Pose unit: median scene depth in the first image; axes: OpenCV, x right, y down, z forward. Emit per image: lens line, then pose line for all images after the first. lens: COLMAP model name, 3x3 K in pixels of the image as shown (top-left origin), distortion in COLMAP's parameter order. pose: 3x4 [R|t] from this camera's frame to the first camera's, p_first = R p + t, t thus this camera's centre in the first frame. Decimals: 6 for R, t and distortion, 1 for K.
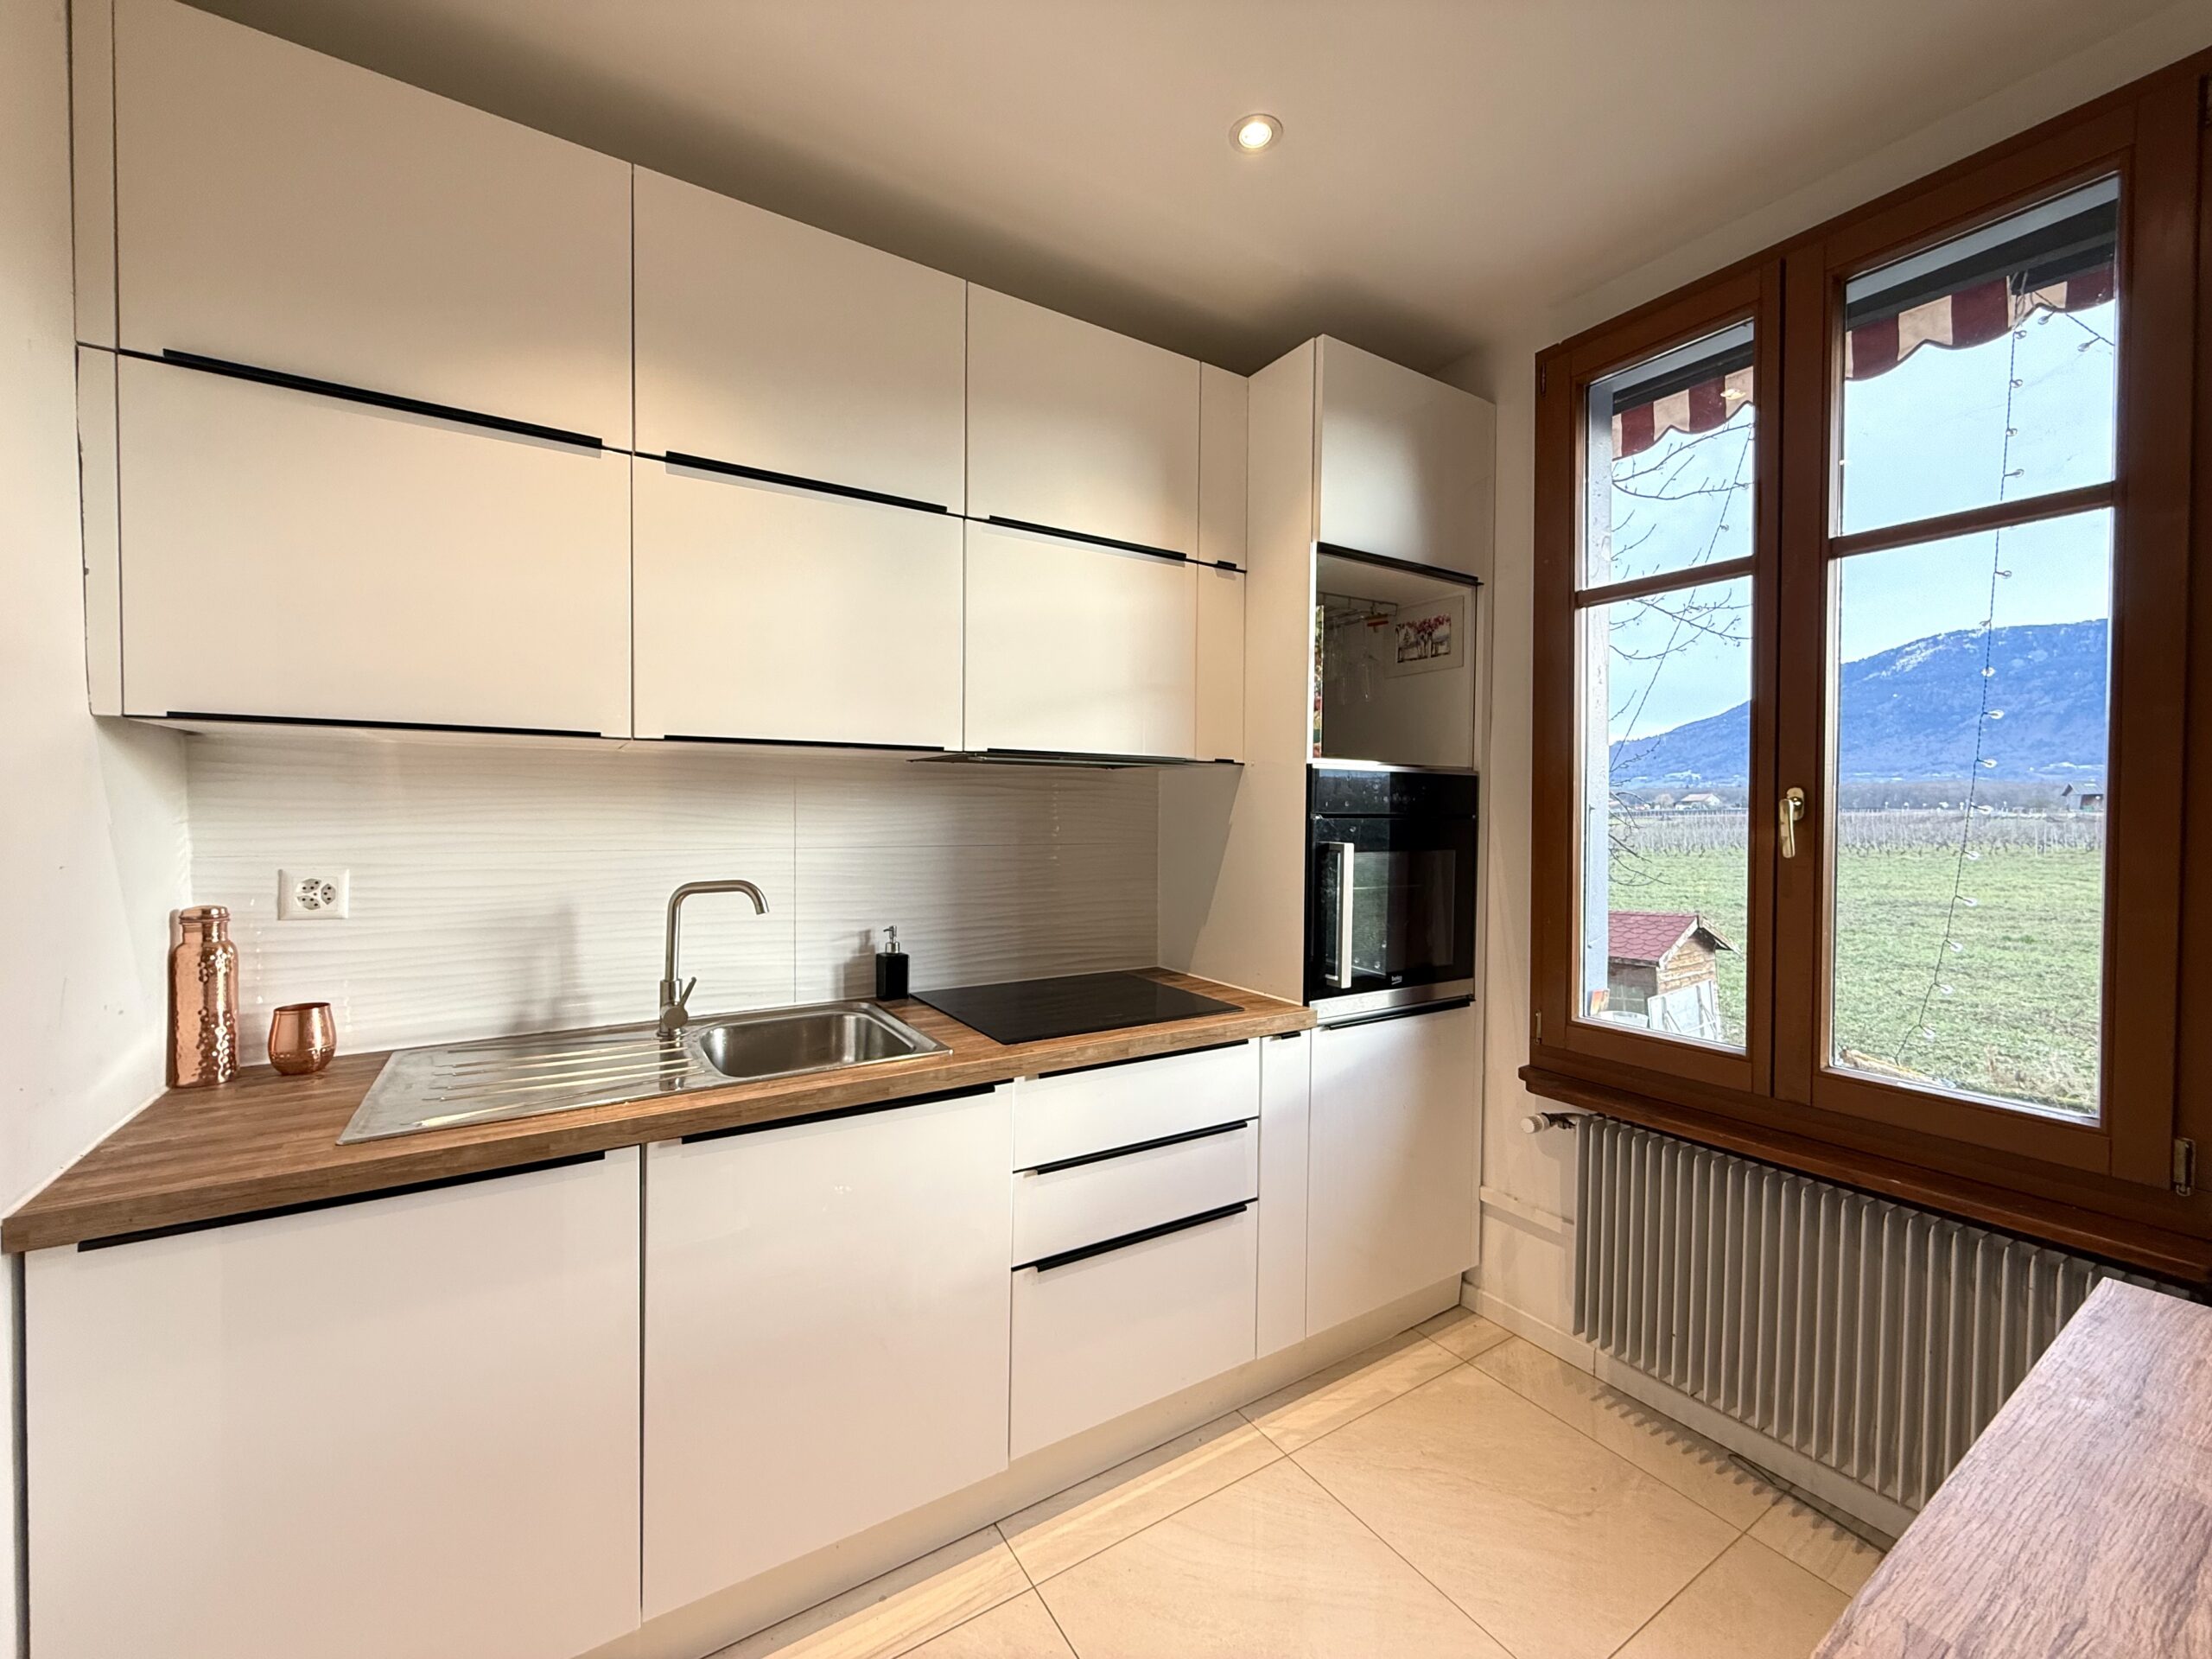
lens RADIAL K [[886.6, 0, 1112.5], [0, 886.6, 839.9], [0, 0, 1]] dist [-0.002988, 0.000230]
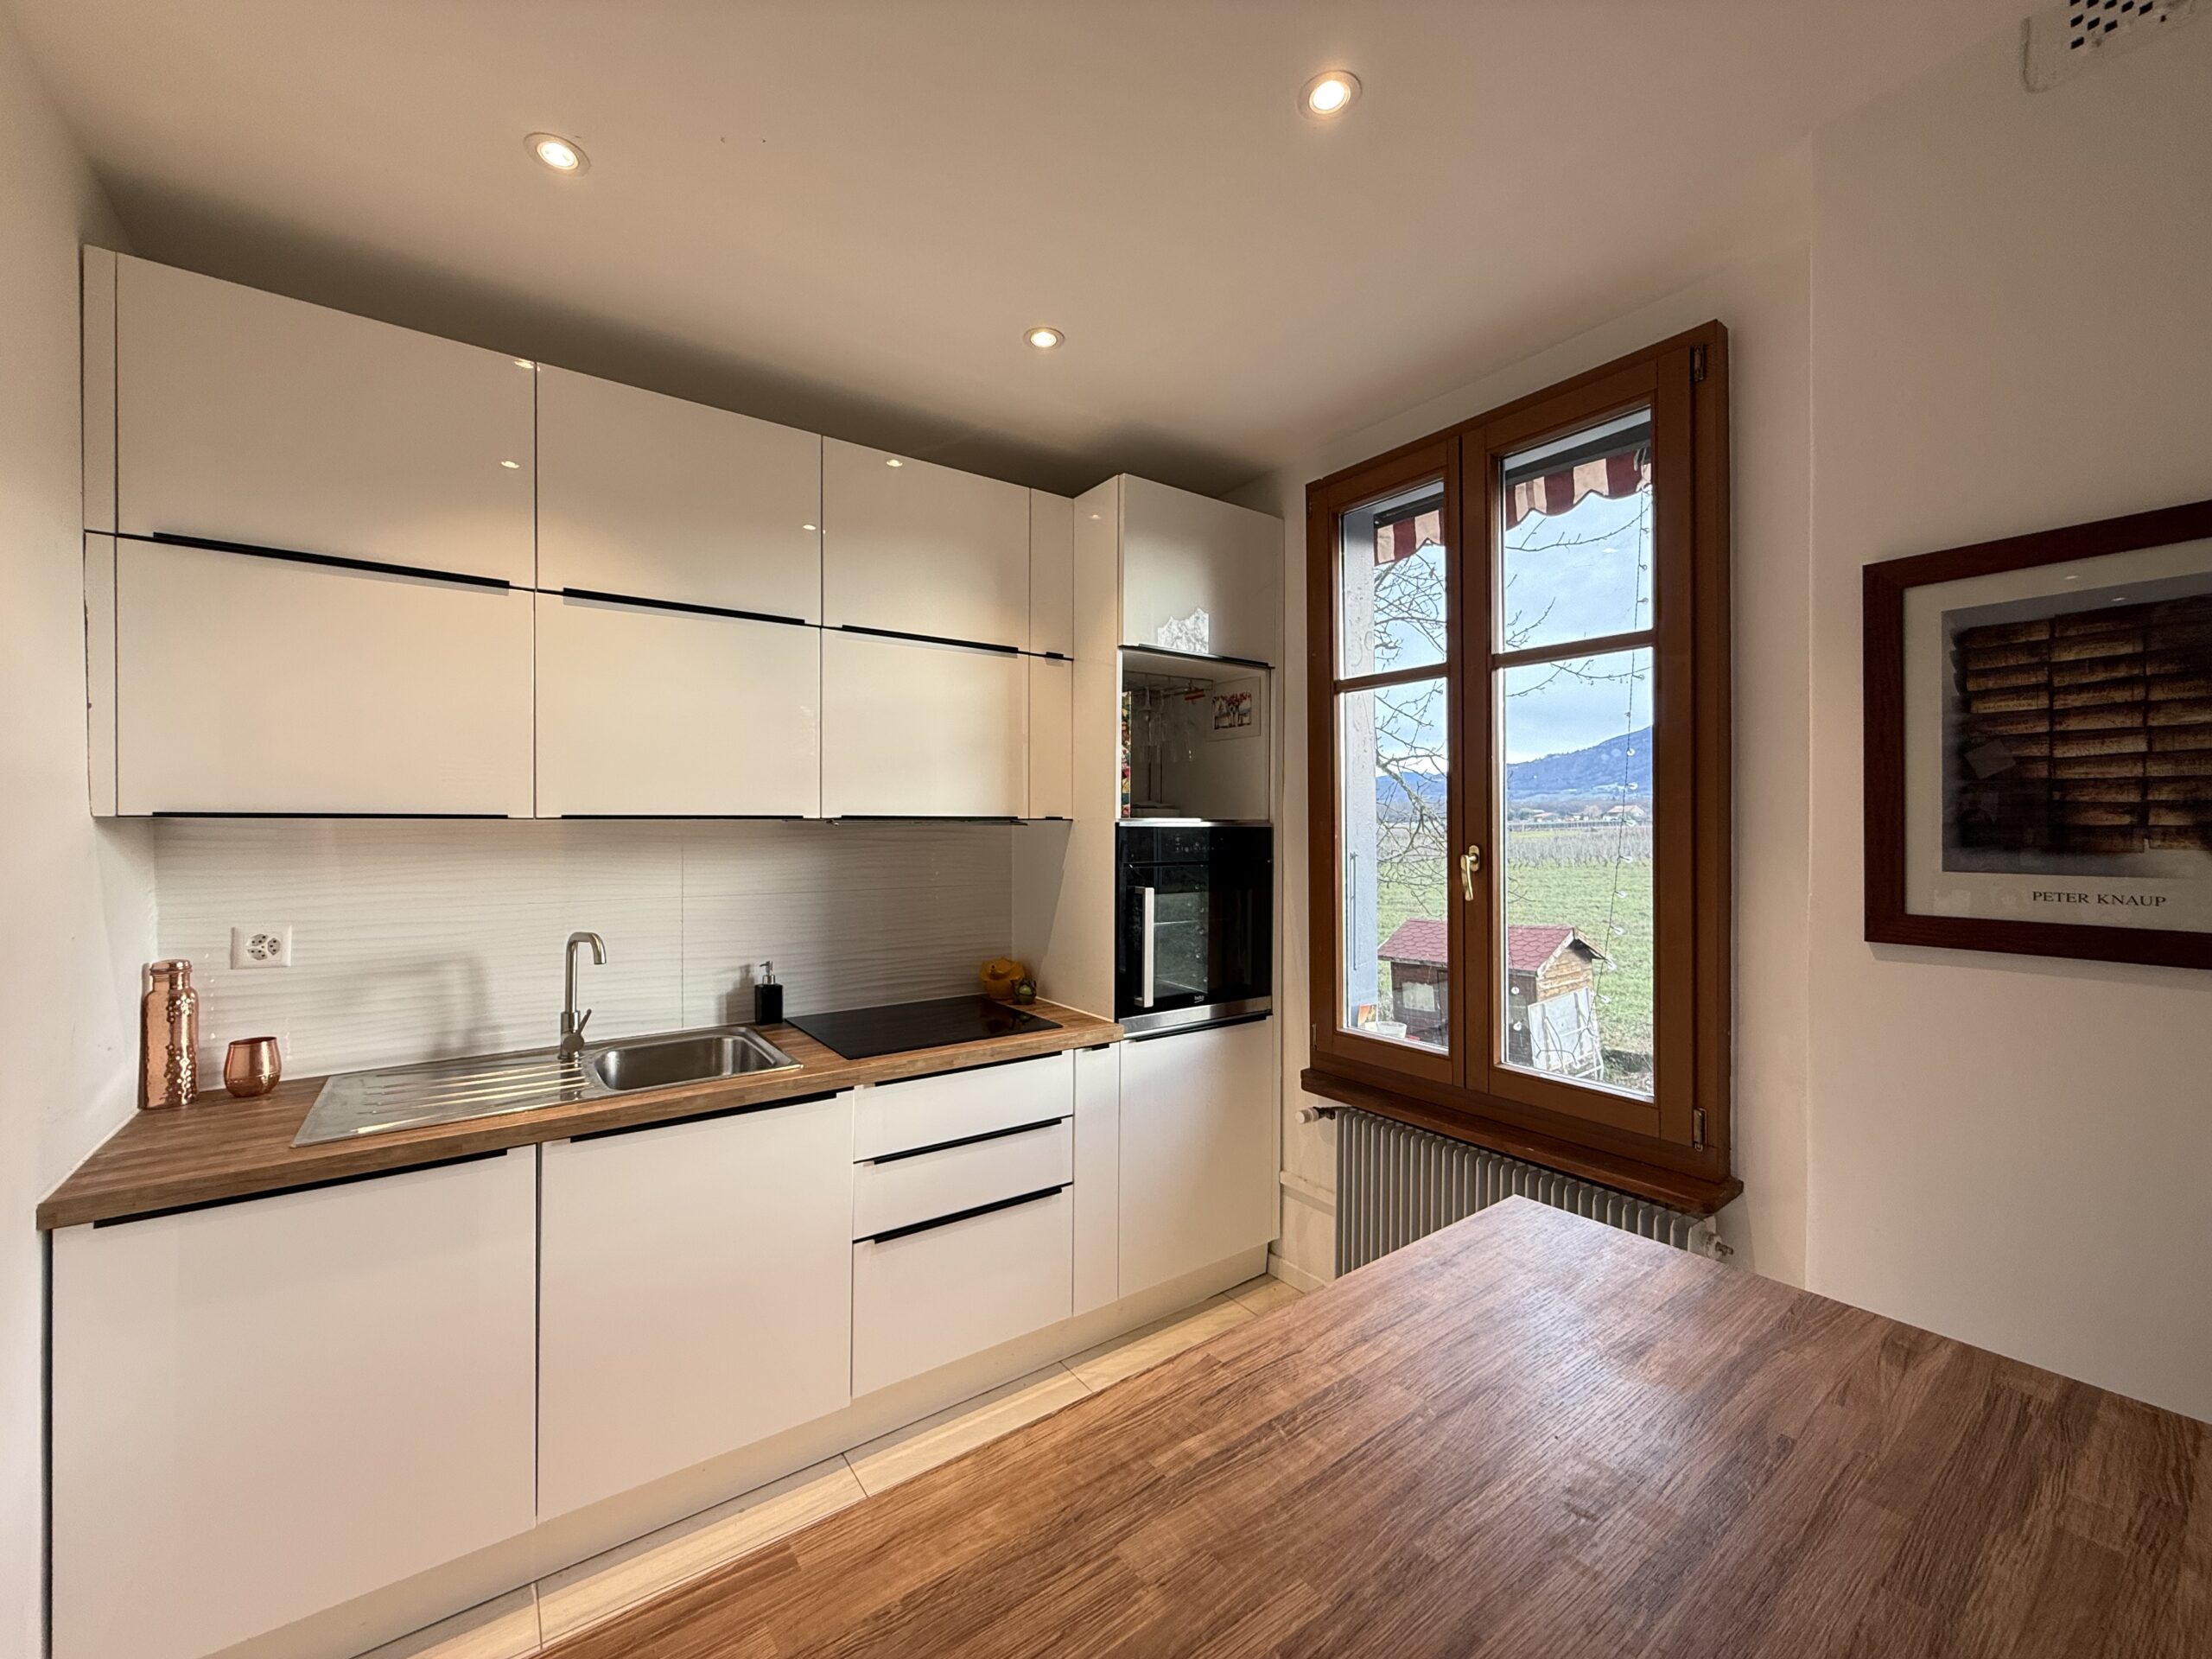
lens RADIAL K [[886.6, 0, 1113.1], [0, 886.6, 838.4], [0, 0, 1]] dist [-0.002988, 0.000230]
pose [[0.998128, -0.006899, 0.060769, 0.159100], [0.007964, 0.999818, -0.017314, -0.048397], [-0.060639, 0.017766, 0.998002, -0.237975]]
